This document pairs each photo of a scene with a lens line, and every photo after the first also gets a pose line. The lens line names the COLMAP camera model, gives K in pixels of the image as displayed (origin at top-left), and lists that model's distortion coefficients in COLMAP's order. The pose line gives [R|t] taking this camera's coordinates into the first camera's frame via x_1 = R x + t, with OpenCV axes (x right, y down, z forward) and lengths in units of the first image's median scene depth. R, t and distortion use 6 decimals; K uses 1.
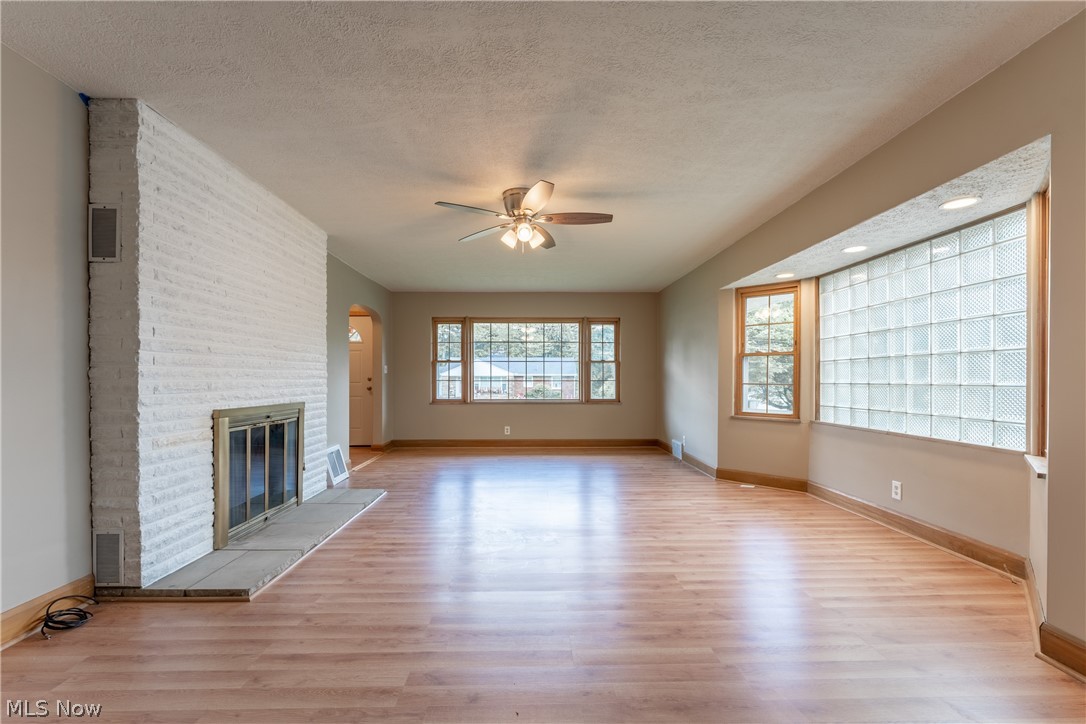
lens RADIAL K [[451.2, 0, 542.6], [0, 451.2, 377.5], [0, 0, 1]] dist [-0.002463, -0.000307]
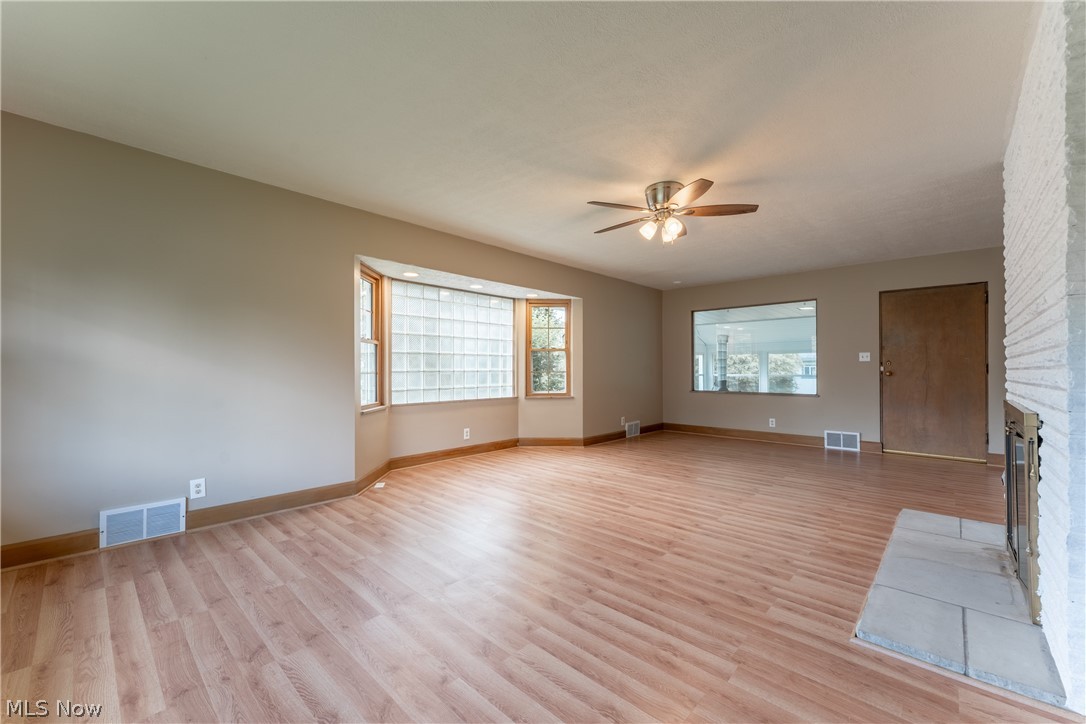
lens RADIAL K [[438.6, 0, 533.6], [0, 438.6, 368.6], [0, 0, 1]] dist [0.009139, 0.000046]
pose [[-0.698424, -0.003521, 0.715676, -0.556065], [-0.003850, 0.999992, 0.001163, 0.002469], [-0.715674, -0.001943, -0.698432, 1.921985]]
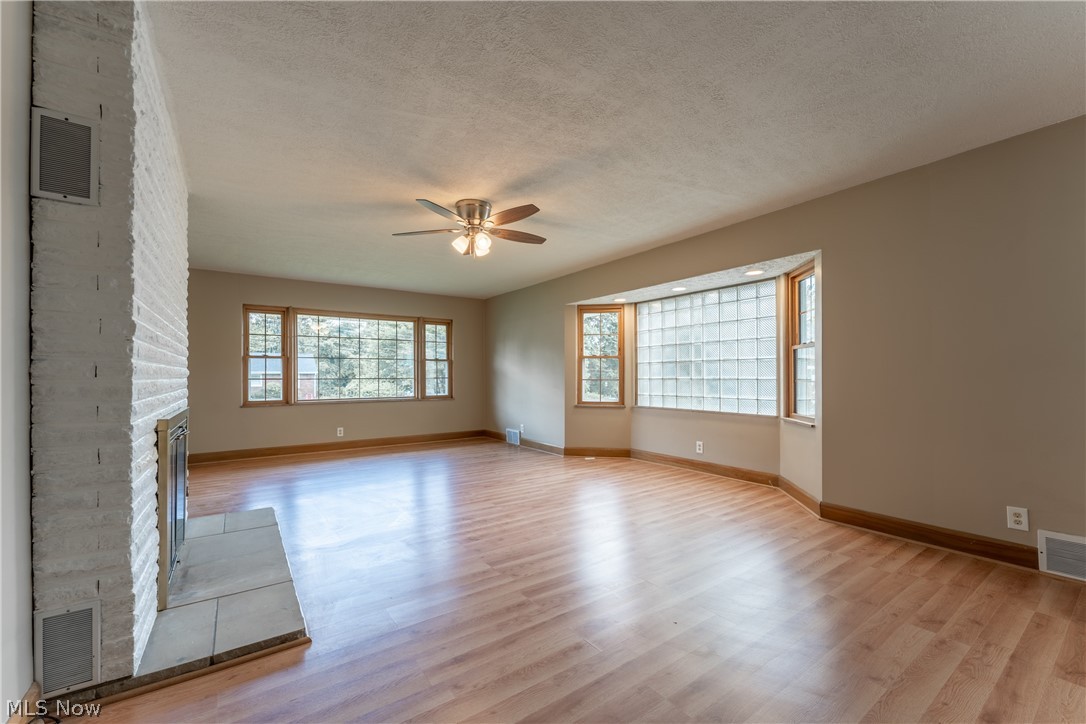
lens RADIAL K [[431.0, 0, 537.0], [0, 431.0, 370.4], [0, 0, 1]] dist [0.001737, -0.000113]
pose [[0.837706, 0.003965, 0.546107, -0.481124], [0.002073, 0.999943, -0.010440, 0.000080], [-0.546117, 0.009878, 0.837651, 0.058276]]
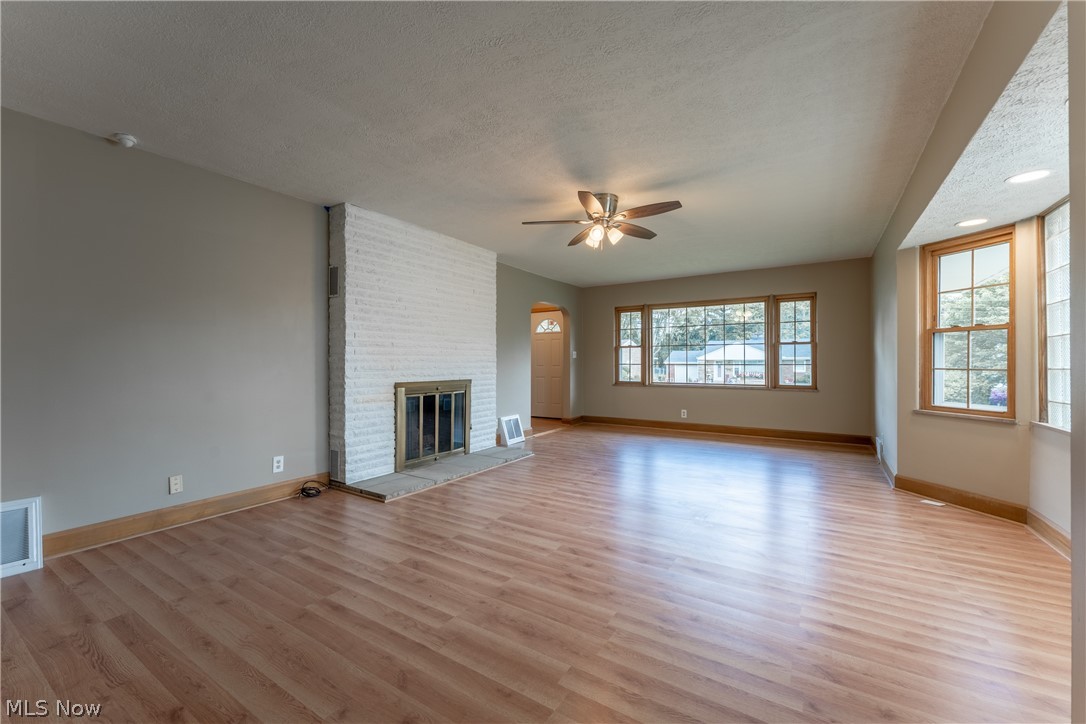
lens RADIAL K [[438.2, 0, 542.0], [0, 438.2, 356.0], [0, 0, 1]] dist [0.002420, -0.000025]
pose [[0.829715, -0.009388, -0.558109, 0.442048], [0.002370, 0.999909, -0.013296, 0.000788], [0.558182, 0.009709, 0.829661, 0.013635]]
